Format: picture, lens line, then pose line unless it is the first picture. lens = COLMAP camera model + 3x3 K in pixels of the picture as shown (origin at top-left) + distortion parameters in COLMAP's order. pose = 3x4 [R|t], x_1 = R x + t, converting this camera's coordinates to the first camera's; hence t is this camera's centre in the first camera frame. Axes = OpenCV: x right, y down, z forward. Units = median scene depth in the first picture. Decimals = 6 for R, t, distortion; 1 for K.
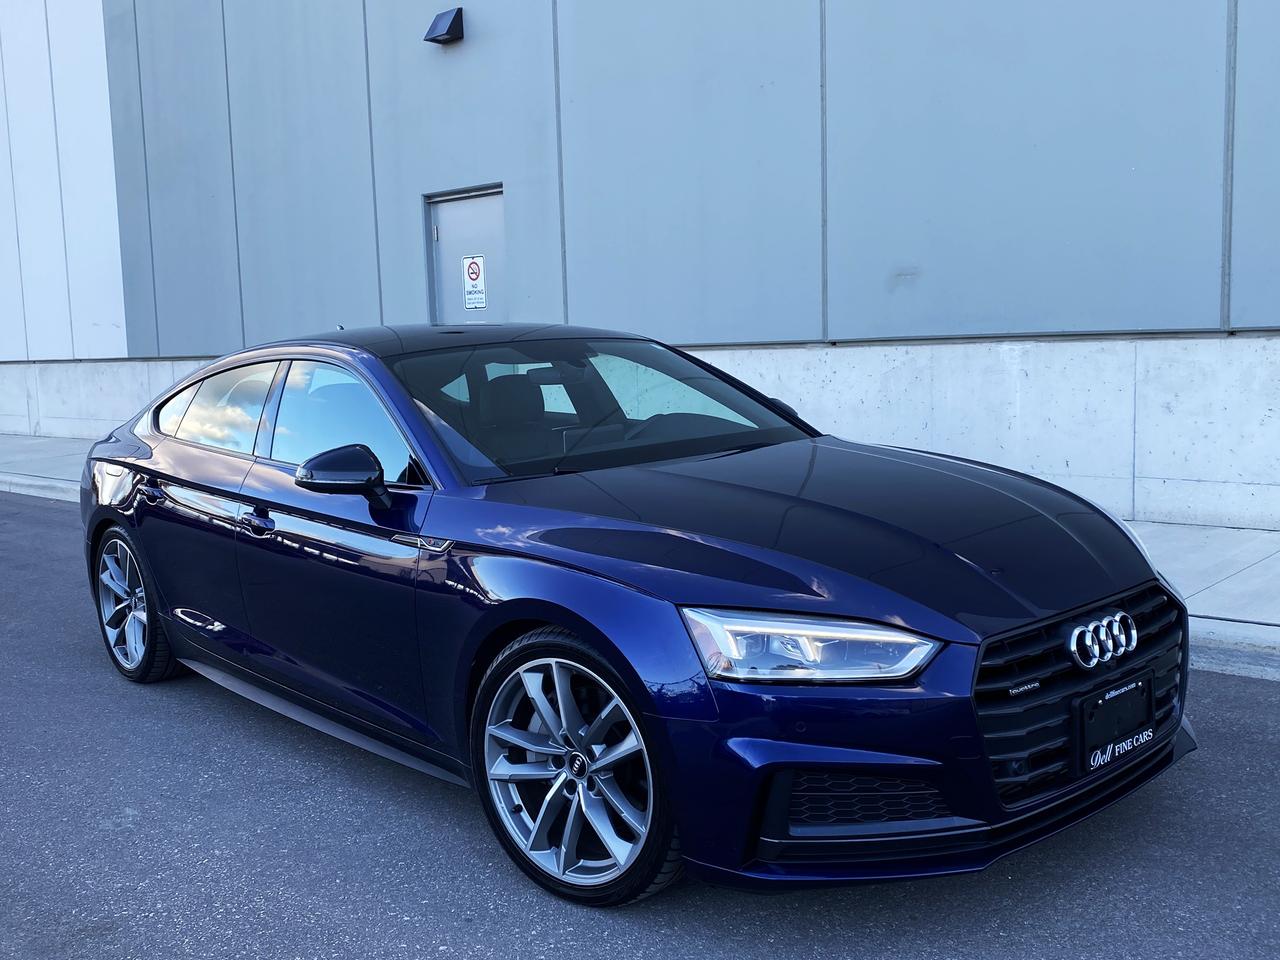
lens RADIAL K [[1239.8, 0, 638.3], [0, 1239.8, 475.9], [0, 0, 1]] dist [0.067966, -0.121147]
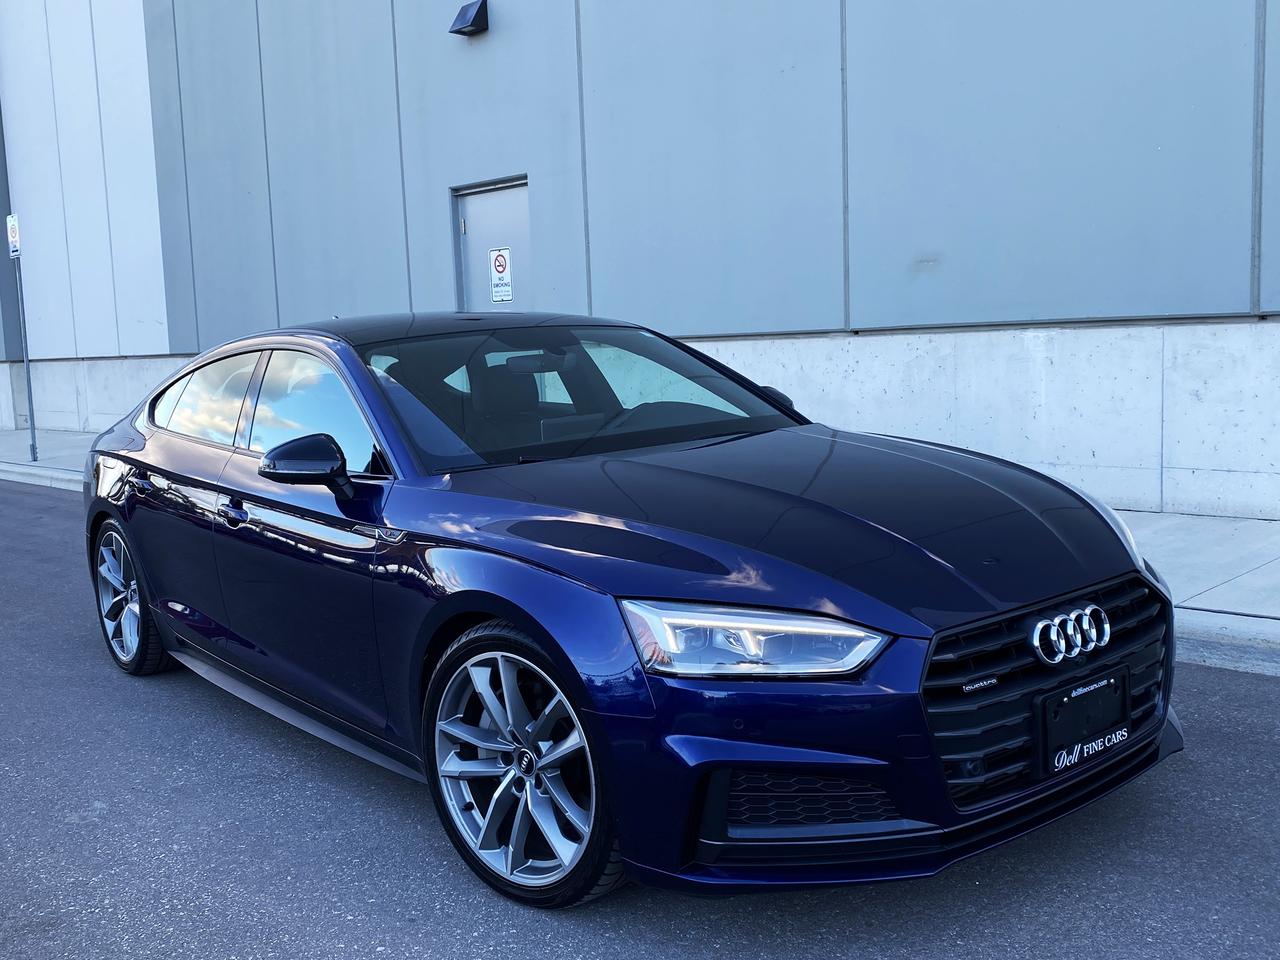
lens RADIAL K [[1239.8, 0, 638.3], [0, 1239.8, 475.9], [0, 0, 1]] dist [0.067966, -0.121147]
pose [[0.999003, -0.002708, -0.044562, 0.067718], [0.002895, 0.999987, 0.004118, 0.004593], [0.044550, -0.004243, 0.998998, 0.029190]]
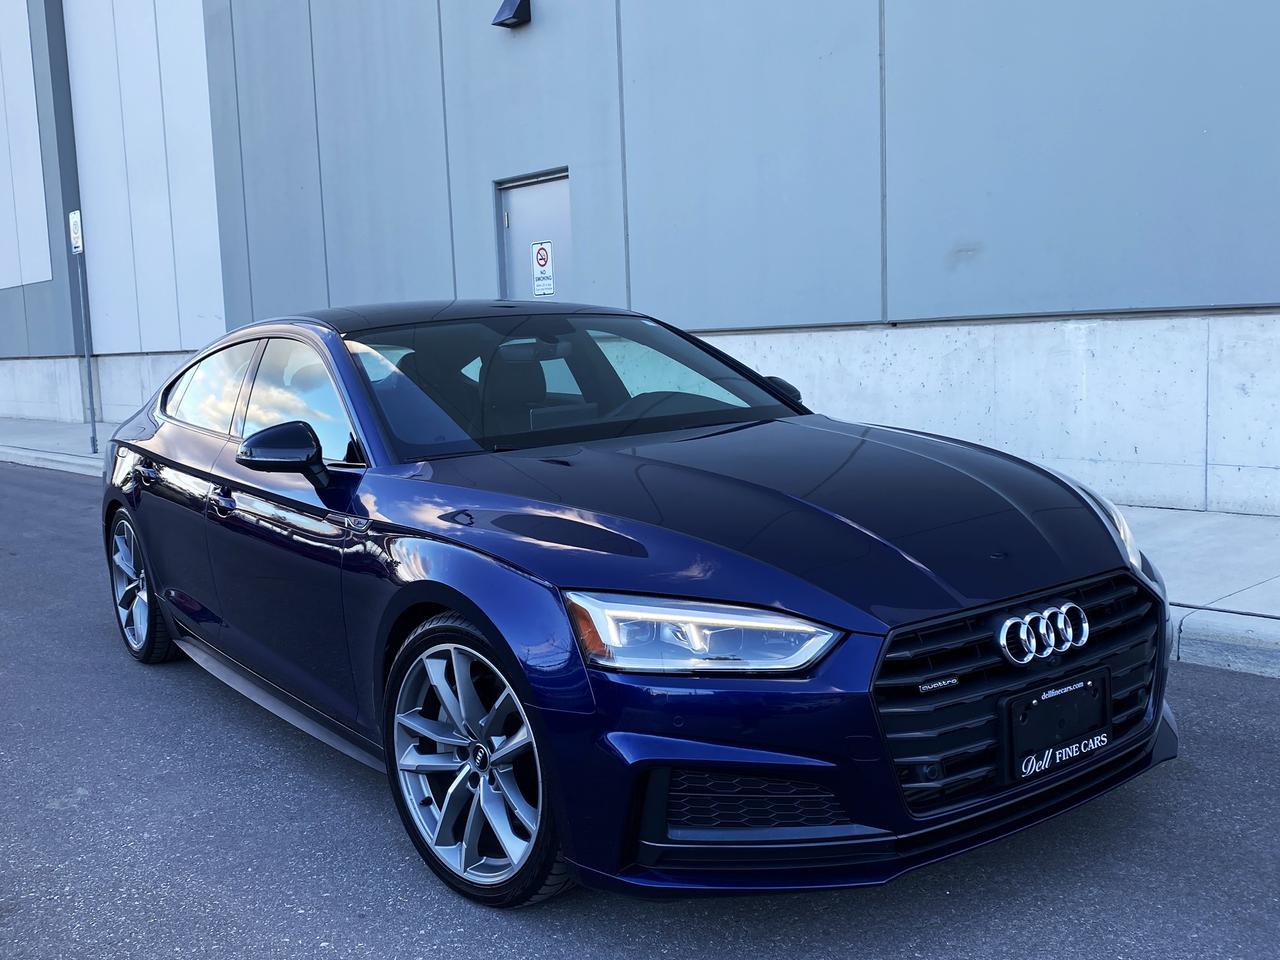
lens RADIAL K [[1241.6, 0, 636.0], [0, 1241.6, 478.4], [0, 0, 1]] dist [0.062955, -0.108504]
pose [[0.994822, 0.004259, -0.101548, 0.134421], [-0.003418, 0.999958, 0.008447, 0.010103], [0.101580, -0.008056, 0.994795, 0.058730]]
